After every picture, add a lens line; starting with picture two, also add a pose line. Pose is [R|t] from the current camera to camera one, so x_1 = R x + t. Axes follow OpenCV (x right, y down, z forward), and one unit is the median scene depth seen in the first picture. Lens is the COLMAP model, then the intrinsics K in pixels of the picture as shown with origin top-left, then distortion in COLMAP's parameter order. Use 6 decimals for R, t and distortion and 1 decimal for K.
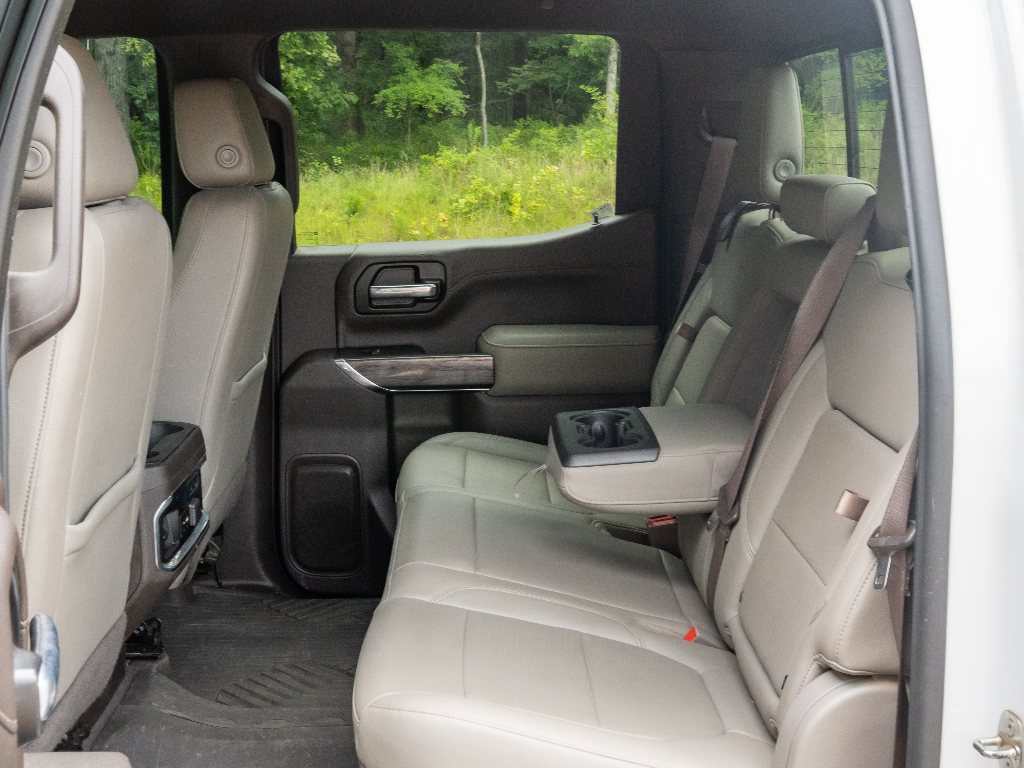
lens RADIAL K [[1357.9, 0, 512.0], [0, 1357.9, 384.0], [0, 0, 1]] dist [-0.001867, -0.043646]
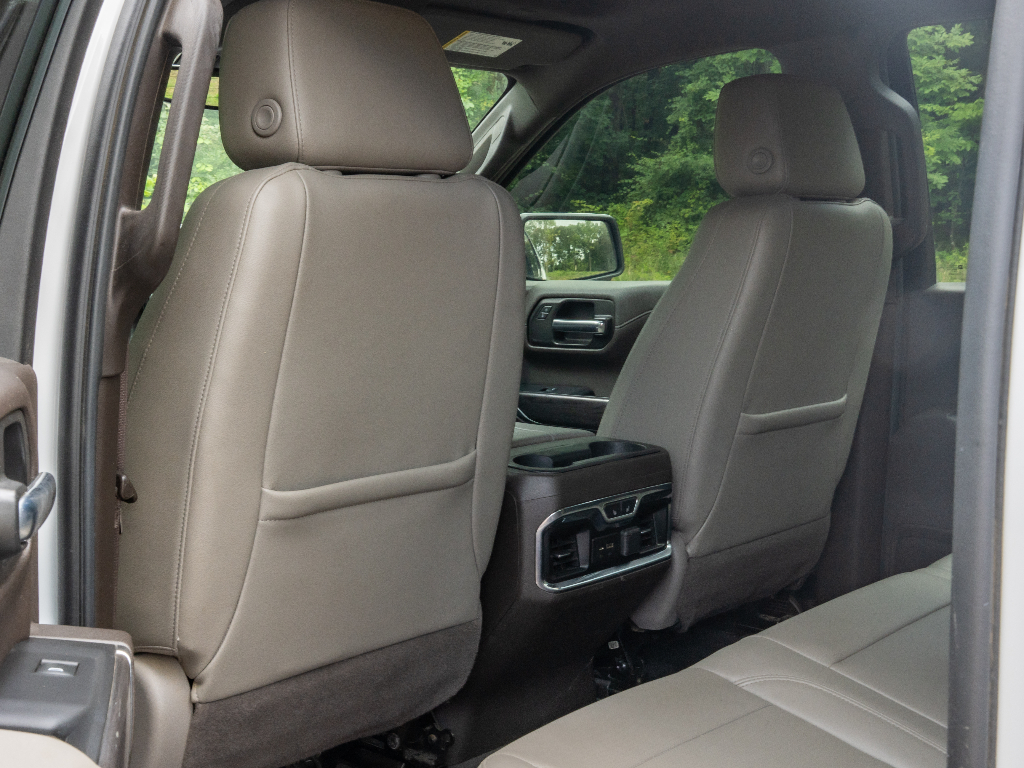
lens RADIAL K [[1357.9, 0, 512.0], [0, 1357.9, 384.0], [0, 0, 1]] dist [-0.001867, -0.043646]
pose [[0.751775, 0.105650, -0.650901, 0.325317], [-0.140485, 0.990082, -0.001553, 0.004567], [0.644281, 0.092609, 0.759161, 0.272741]]
